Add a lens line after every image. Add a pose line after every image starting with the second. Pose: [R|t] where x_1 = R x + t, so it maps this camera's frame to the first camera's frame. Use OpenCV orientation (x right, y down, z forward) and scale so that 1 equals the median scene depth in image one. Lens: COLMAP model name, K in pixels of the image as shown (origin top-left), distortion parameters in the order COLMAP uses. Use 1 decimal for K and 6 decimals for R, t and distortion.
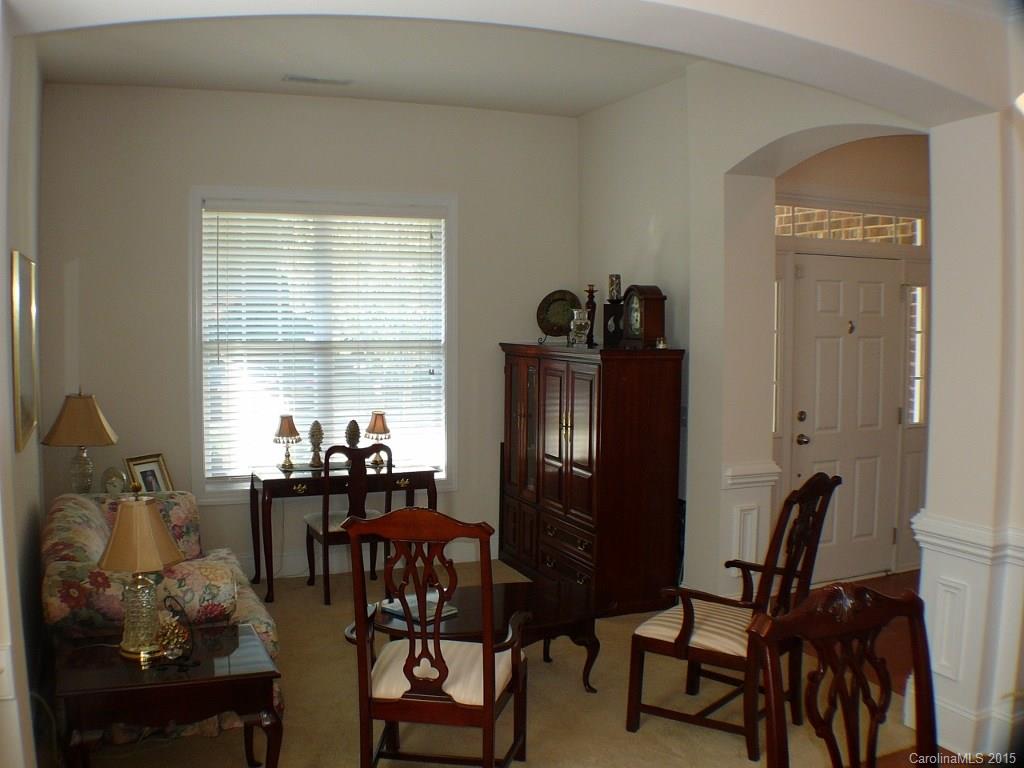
lens RADIAL K [[977.9, 0, 512.7], [0, 977.9, 386.1], [0, 0, 1]] dist [-0.214678, 0.000000]
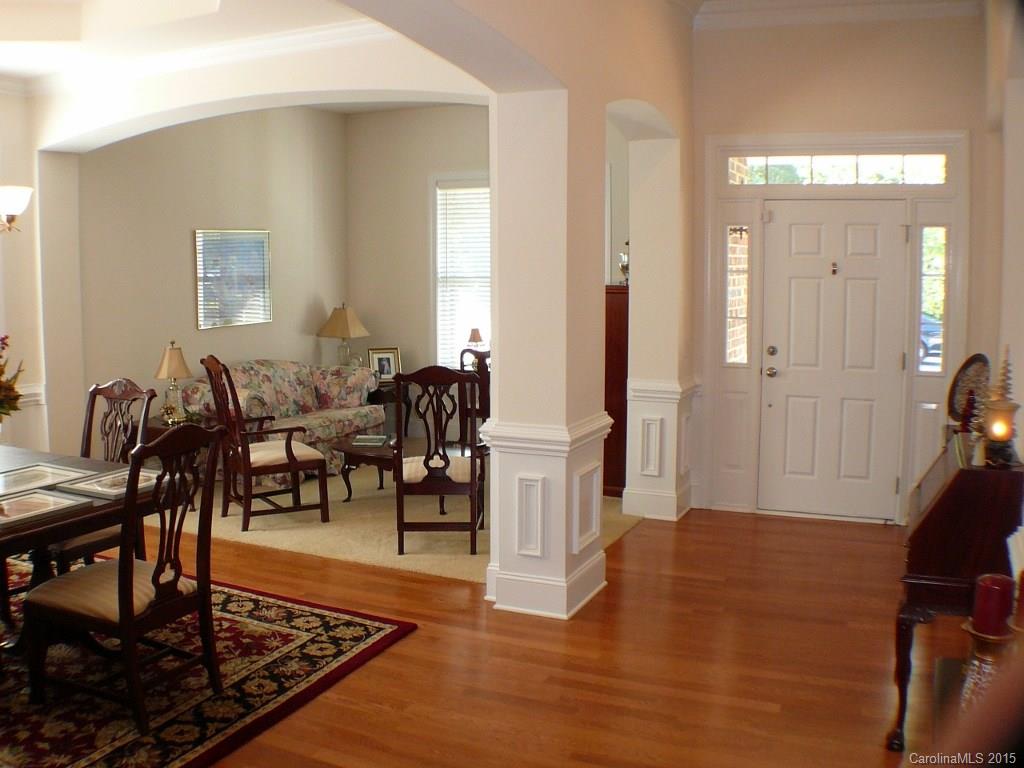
lens RADIAL K [[977.9, 0, 511.3], [0, 977.9, 380.2], [0, 0, 1]] dist [-0.214678, 0.000000]
pose [[0.671684, 0.083191, -0.736152, 0.891770], [-0.045210, 0.996426, 0.071354, 0.000302], [0.739457, -0.014646, 0.673044, 0.055928]]
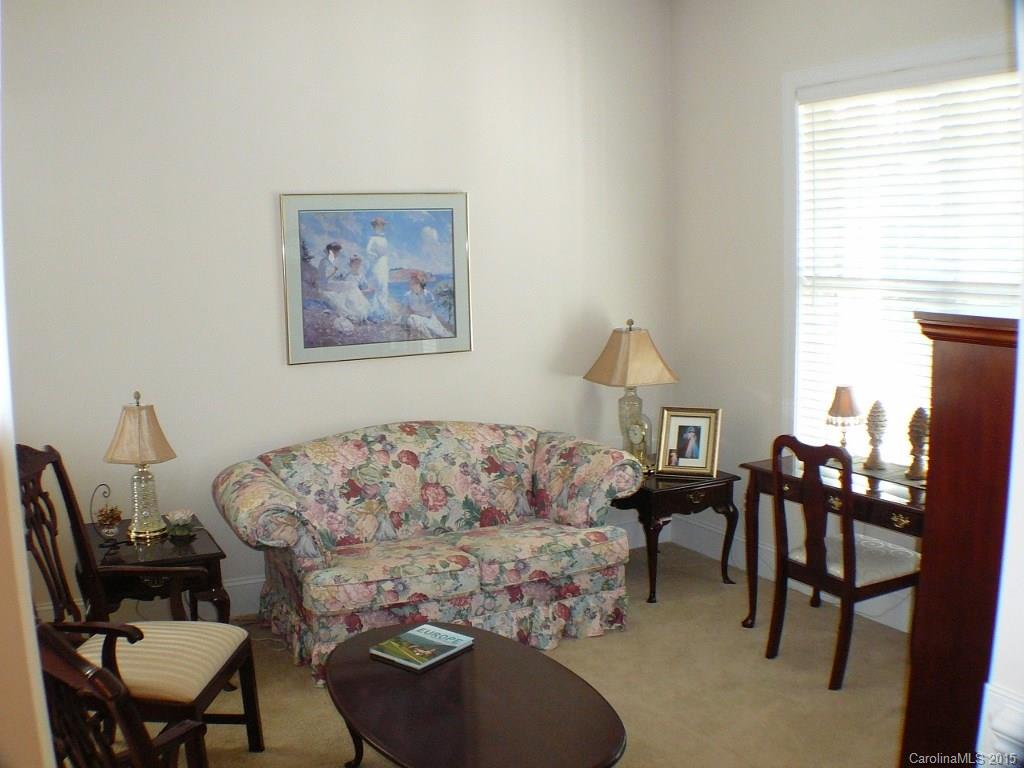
lens RADIAL K [[977.9, 0, 509.9], [0, 977.9, 383.0], [0, 0, 1]] dist [-0.214678, 0.000000]
pose [[0.082319, 0.121178, -0.989211, 0.422553], [-0.051746, 0.991761, 0.117184, -0.040035], [0.995262, 0.041541, 0.087912, 0.708181]]
